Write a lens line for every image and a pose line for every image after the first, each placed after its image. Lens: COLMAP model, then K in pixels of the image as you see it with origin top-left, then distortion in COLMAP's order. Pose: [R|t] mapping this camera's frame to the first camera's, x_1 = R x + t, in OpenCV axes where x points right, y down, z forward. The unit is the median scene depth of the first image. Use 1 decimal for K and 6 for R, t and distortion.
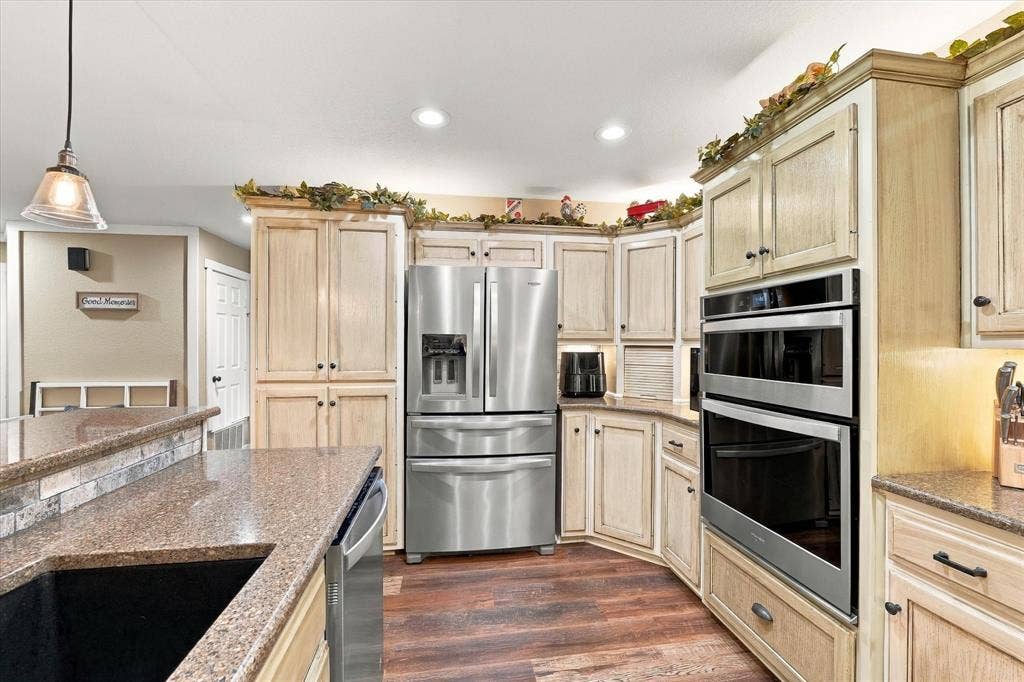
lens RADIAL K [[422.7, 0, 507.3], [0, 422.7, 340.4], [0, 0, 1]] dist [-0.000871, -0.000012]
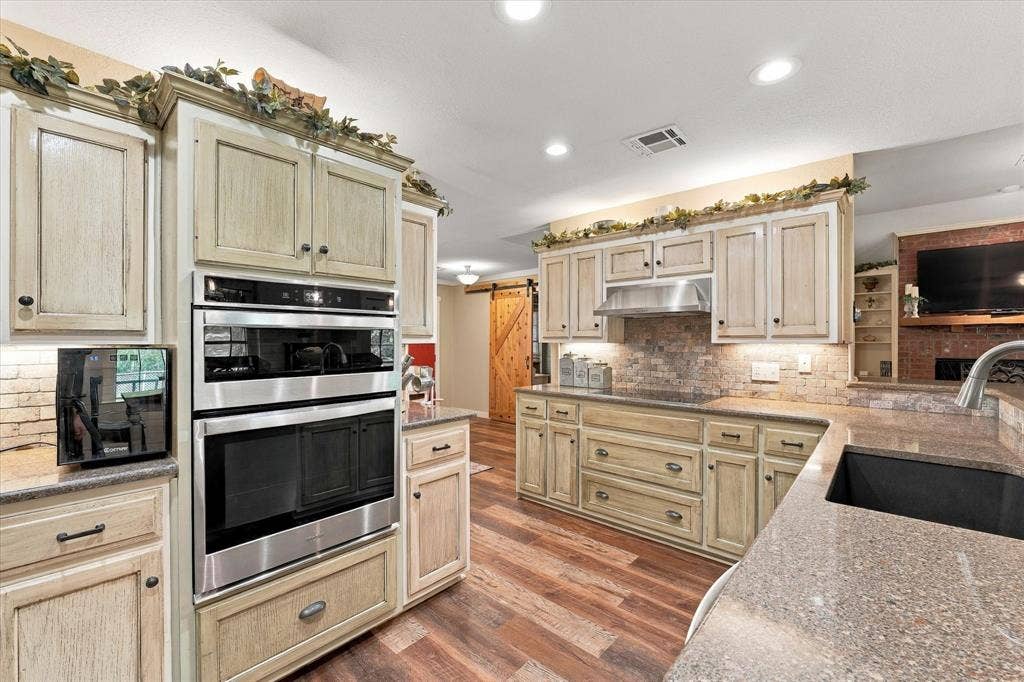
lens RADIAL K [[422.7, 0, 511.5], [0, 422.7, 342.1], [0, 0, 1]] dist [-0.000871, -0.000012]
pose [[-0.628208, -0.001129, 0.778045, -0.504808], [-0.001128, 0.999999, 0.000540, 0.009547], [-0.778045, -0.000539, -0.628209, 1.359077]]
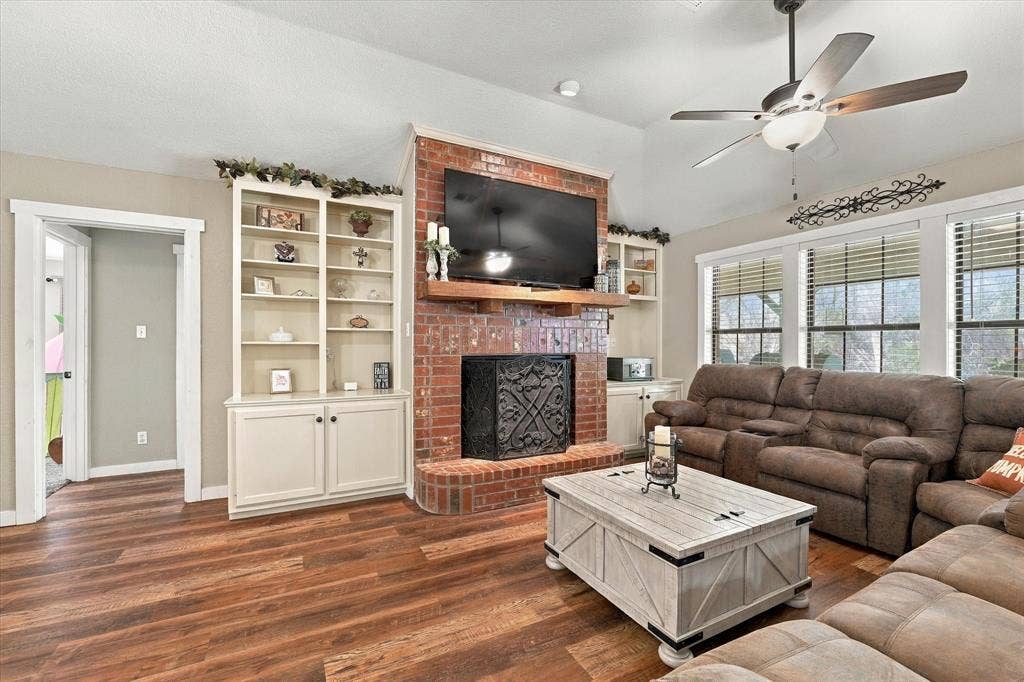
lens RADIAL K [[422.7, 0, 510.9], [0, 422.7, 342.8], [0, 0, 1]] dist [-0.000871, -0.000012]
pose [[-0.950556, -0.007428, -0.310464, -0.377518], [-0.006460, 0.999971, -0.004146, 0.019841], [0.310486, -0.001936, -0.950576, 0.967619]]
